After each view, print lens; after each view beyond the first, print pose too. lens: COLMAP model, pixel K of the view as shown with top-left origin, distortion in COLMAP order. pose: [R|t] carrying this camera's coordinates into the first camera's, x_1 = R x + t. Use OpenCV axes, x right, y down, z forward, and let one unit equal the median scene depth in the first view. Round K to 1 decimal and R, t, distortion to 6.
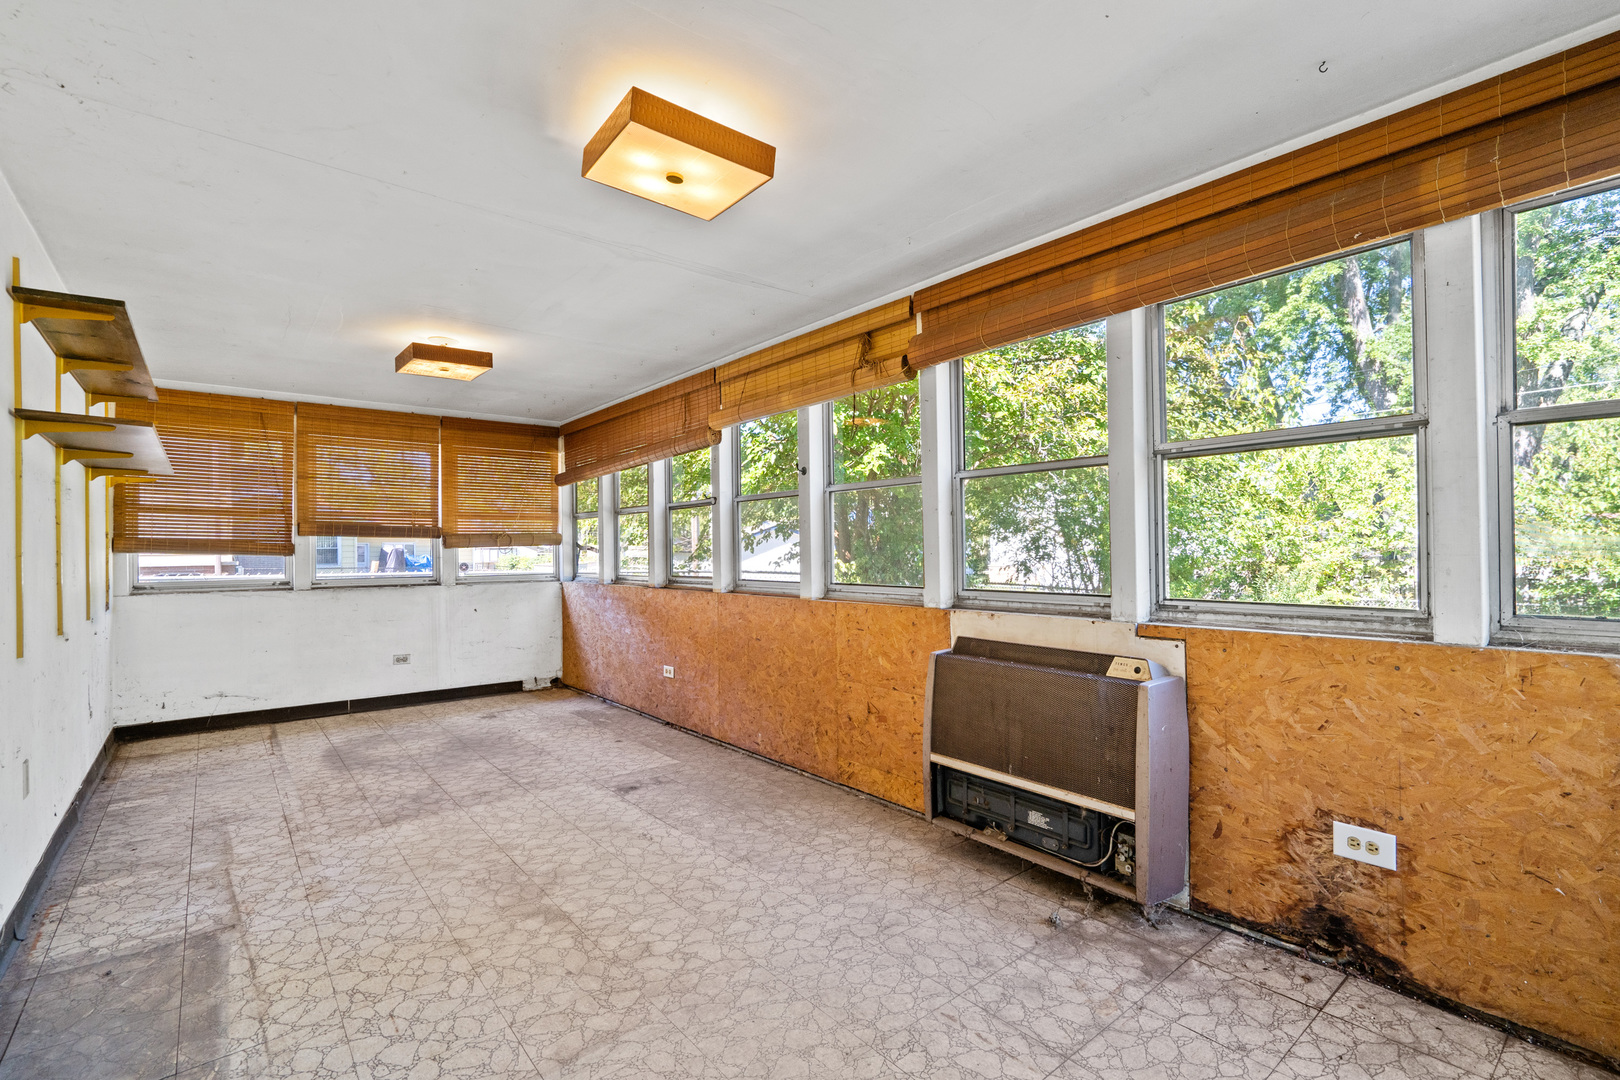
lens RADIAL K [[737.3, 0, 805.8], [0, 737.3, 540.5], [0, 0, 1]] dist [-0.001033, 0.000582]
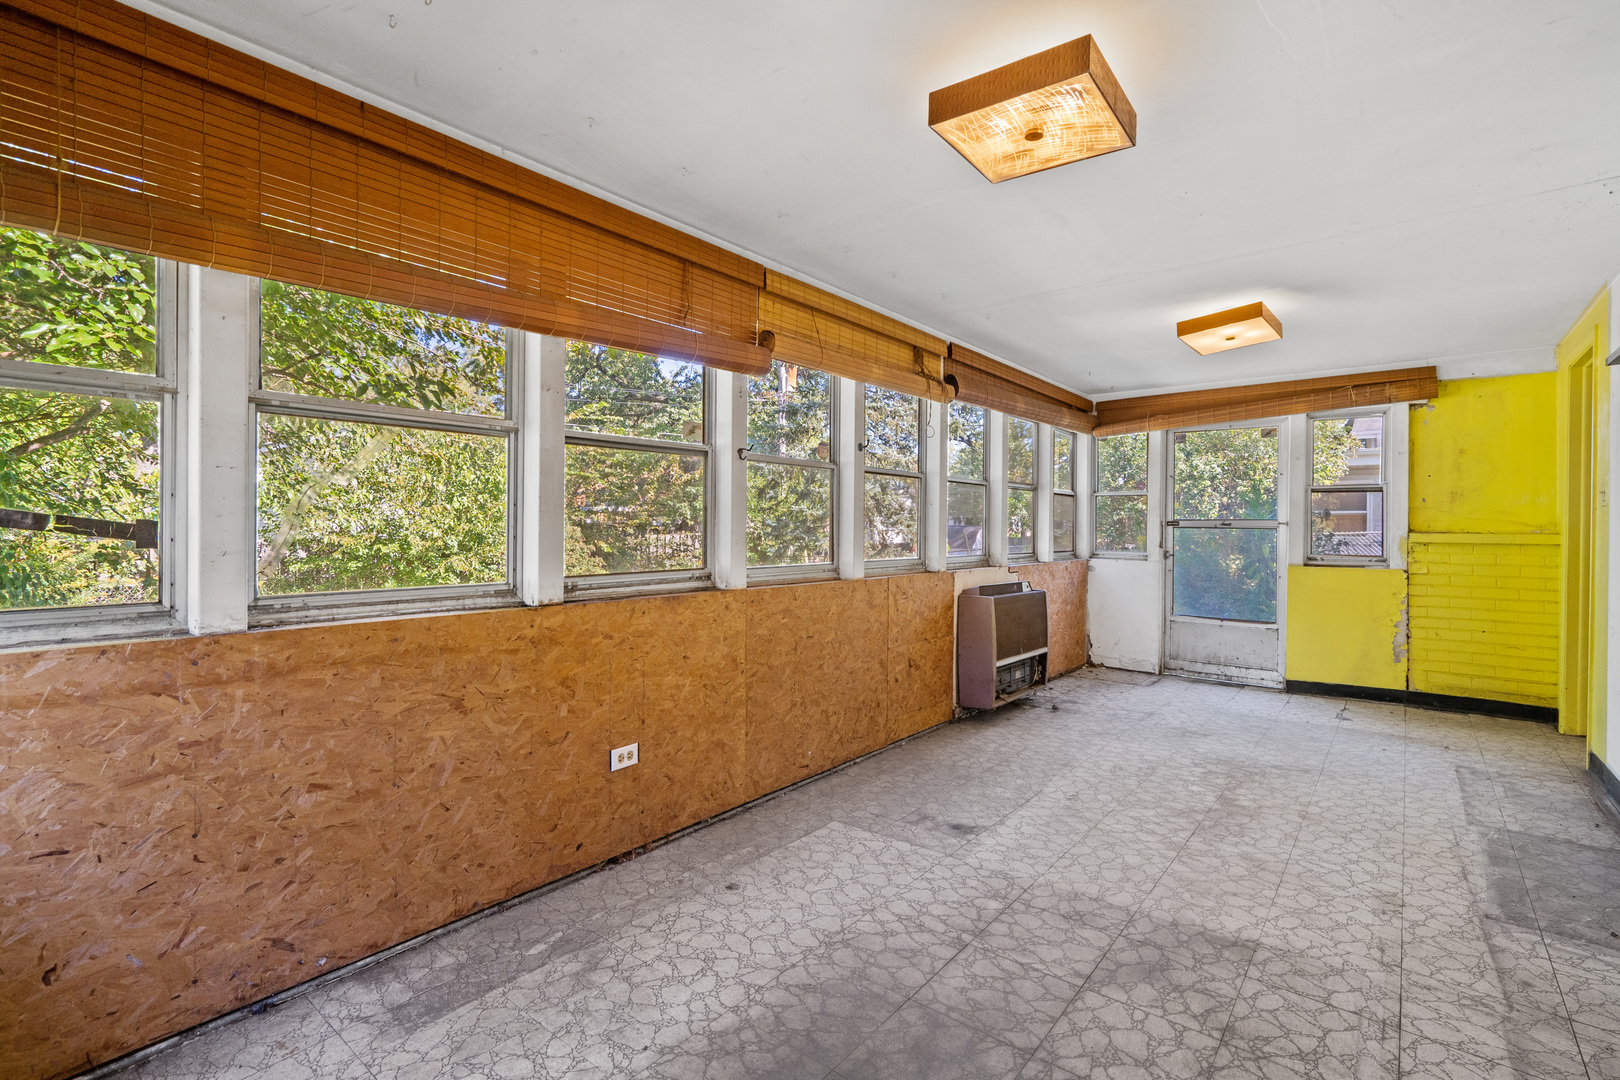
lens RADIAL K [[737.3, 0, 805.8], [0, 737.3, 540.5], [0, 0, 1]] dist [-0.001033, 0.000582]
pose [[-0.204613, -0.007772, 0.978812, -1.167988], [-0.016971, 0.999846, 0.004391, 0.028645], [-0.978696, -0.015713, -0.204713, 1.581831]]
